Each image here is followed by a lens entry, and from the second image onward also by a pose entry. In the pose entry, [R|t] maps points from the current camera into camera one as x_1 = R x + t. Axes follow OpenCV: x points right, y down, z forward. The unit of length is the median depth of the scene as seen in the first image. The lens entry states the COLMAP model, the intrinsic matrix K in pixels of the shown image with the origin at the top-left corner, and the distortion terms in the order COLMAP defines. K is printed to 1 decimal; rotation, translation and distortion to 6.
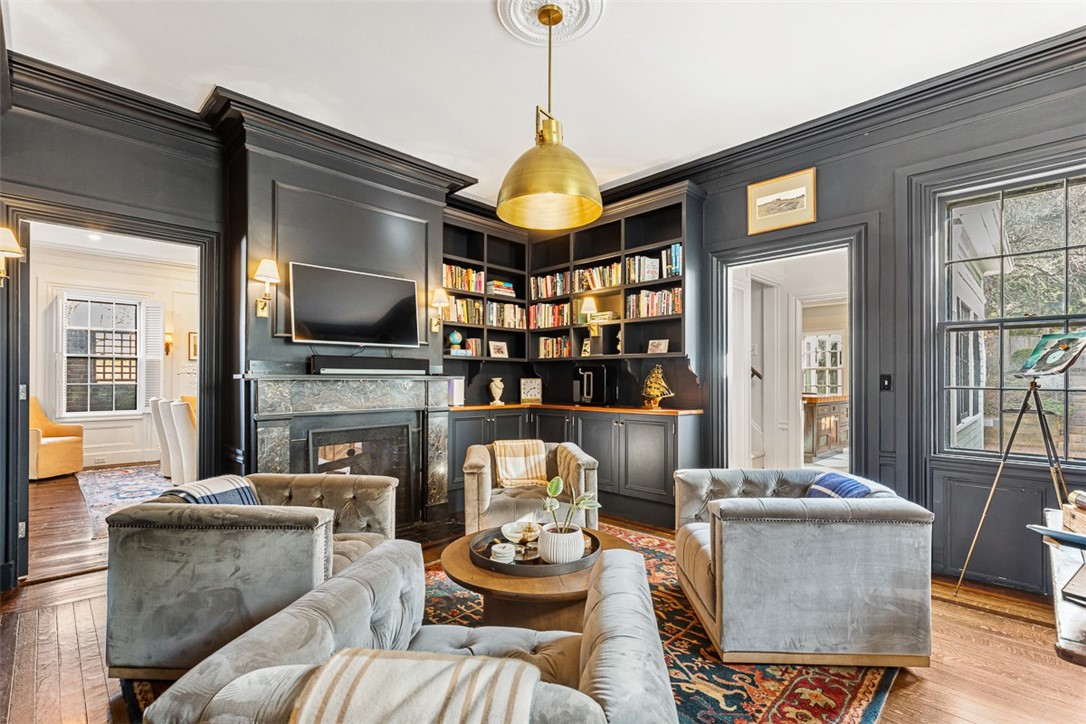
lens RADIAL K [[496.6, 0, 541.1], [0, 496.6, 376.3], [0, 0, 1]] dist [0.000613, -0.000161]
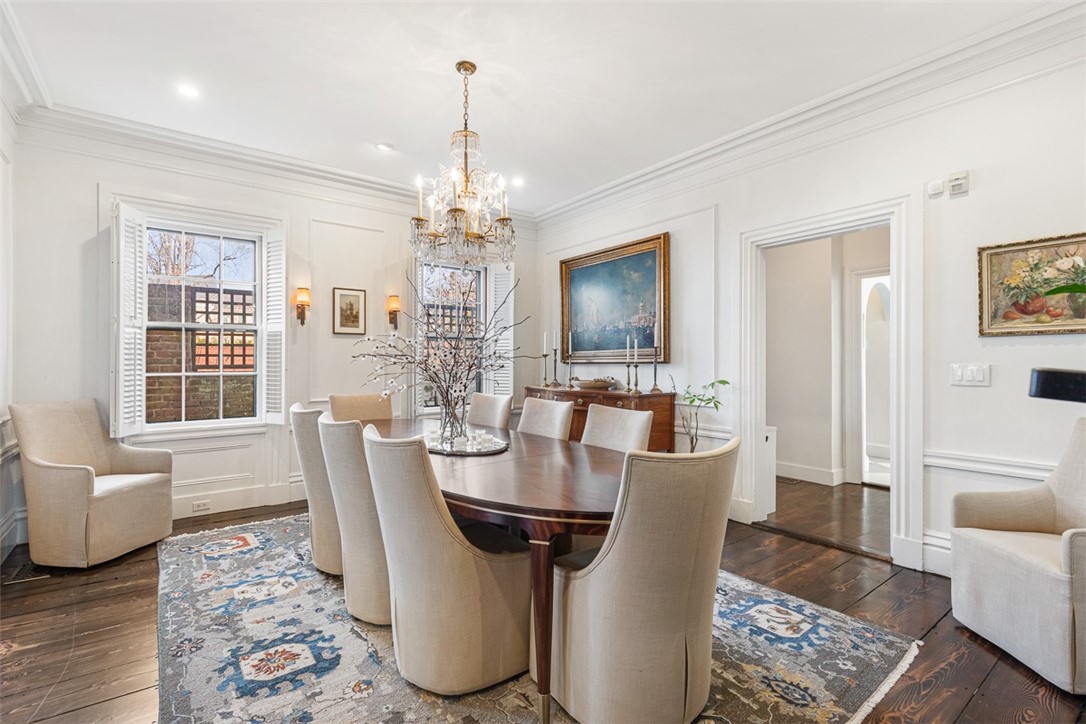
lens RADIAL K [[490.0, 0, 539.3], [0, 490.0, 365.6], [0, 0, 1]] dist [0.002374, -0.001294]
pose [[0.991558, 0.000229, -0.129667, -0.394733], [0.000994, 0.999956, 0.009371, 0.000390], [0.129663, -0.009421, 0.991513, 0.453227]]
